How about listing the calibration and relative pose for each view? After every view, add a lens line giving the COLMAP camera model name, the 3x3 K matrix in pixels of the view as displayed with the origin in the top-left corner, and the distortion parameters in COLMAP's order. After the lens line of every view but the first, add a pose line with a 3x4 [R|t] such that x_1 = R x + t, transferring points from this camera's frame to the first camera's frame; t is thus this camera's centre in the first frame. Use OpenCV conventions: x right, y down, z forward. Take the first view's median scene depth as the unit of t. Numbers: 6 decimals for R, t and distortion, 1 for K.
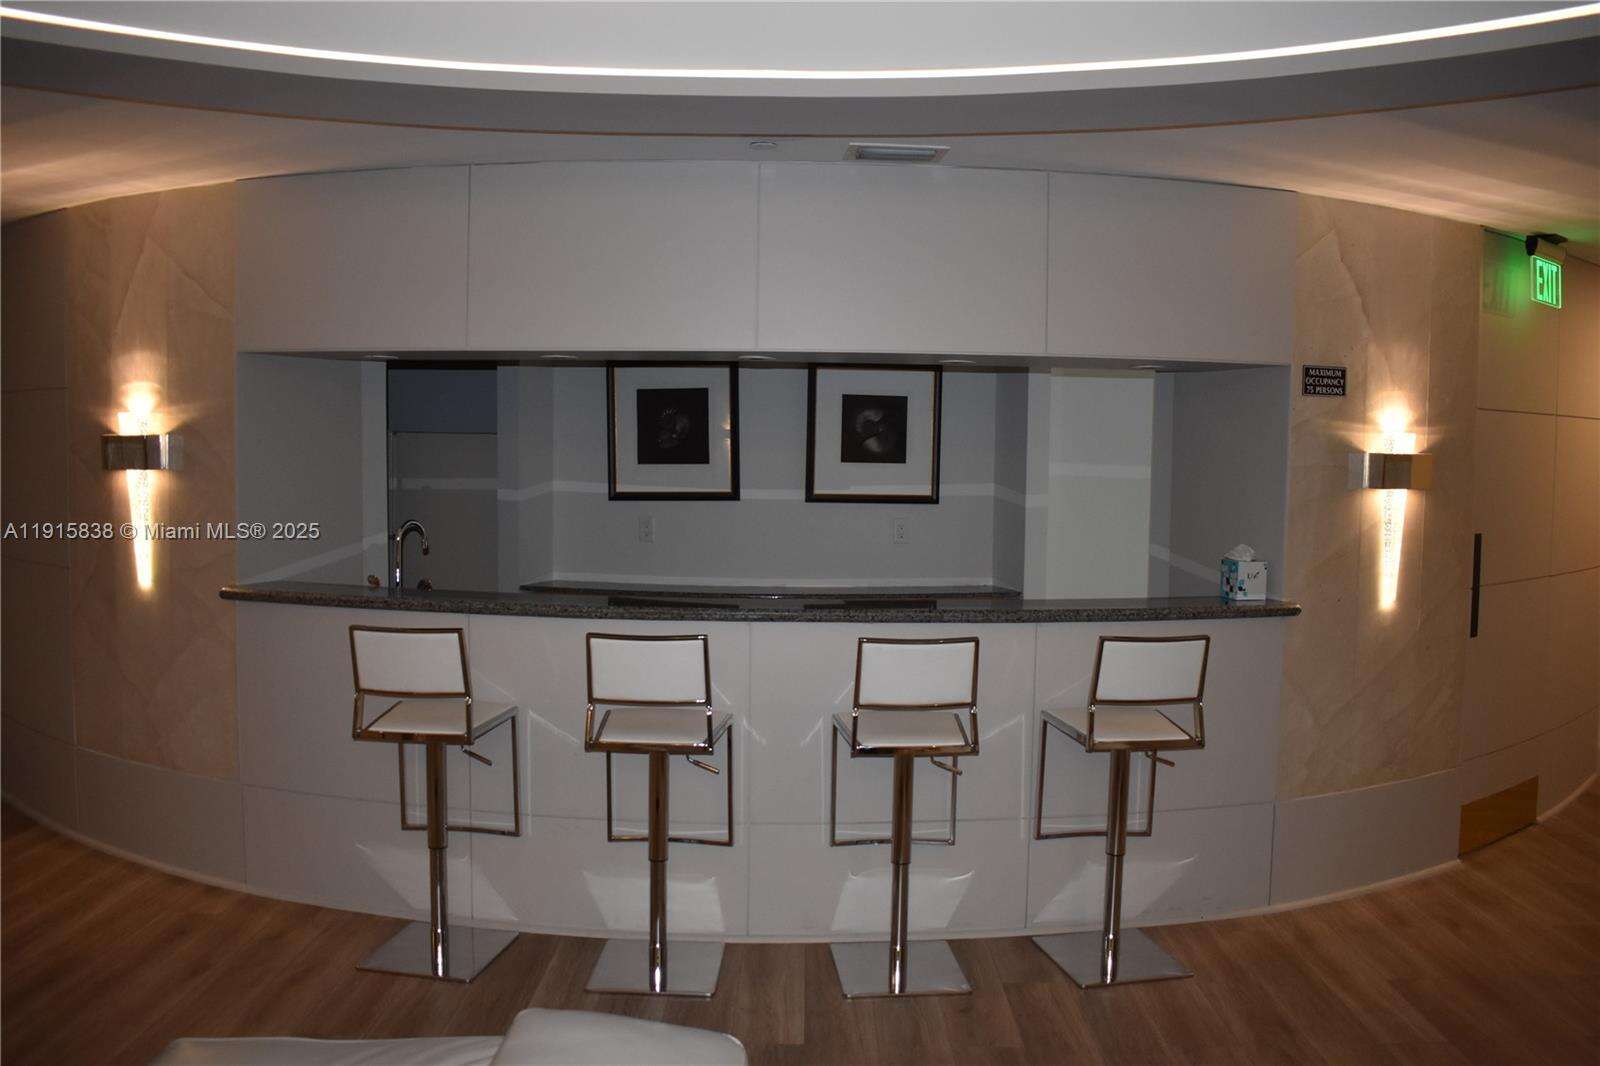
lens RADIAL K [[1292.0, 0, 800.0], [0, 1292.0, 533.0], [0, 0, 1]] dist [-0.047138, 0.002426]
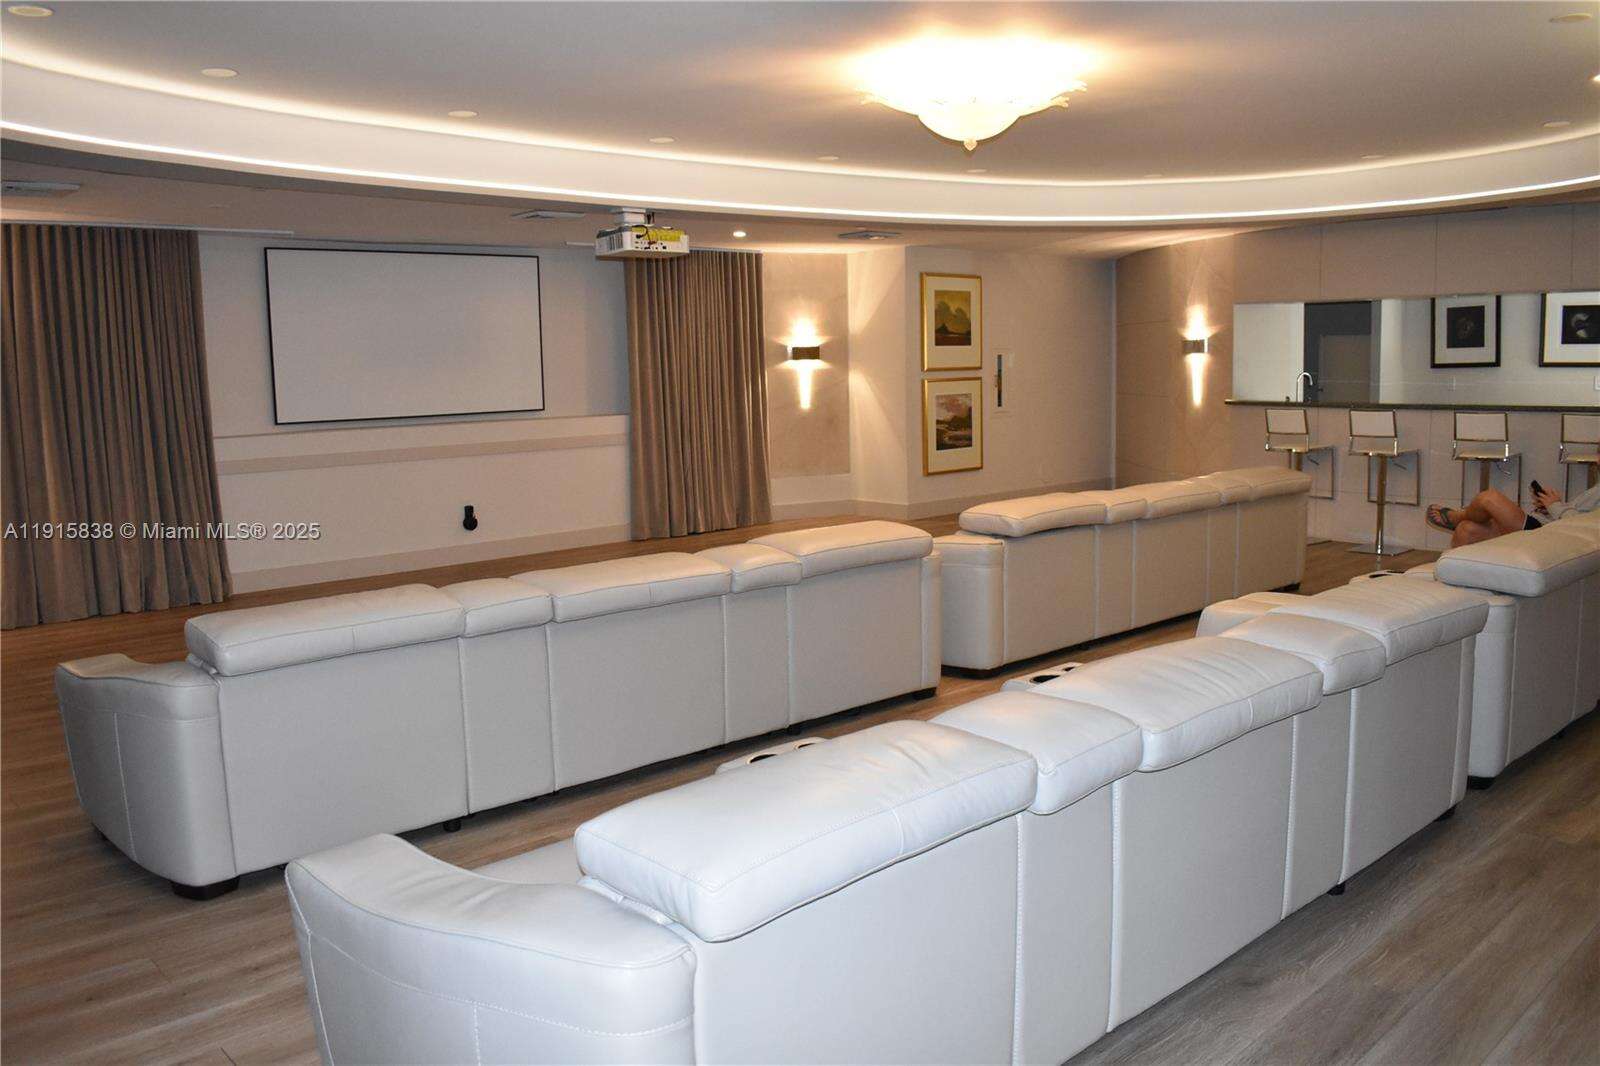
lens RADIAL K [[1292.0, 0, 800.0], [0, 1292.0, 533.0], [0, 0, 1]] dist [-0.047138, 0.002426]
pose [[0.714833, 0.068665, -0.695916, 0.518019], [-0.014509, 0.996410, 0.083411, 0.074415], [0.699145, -0.049528, 0.713263, -0.998516]]
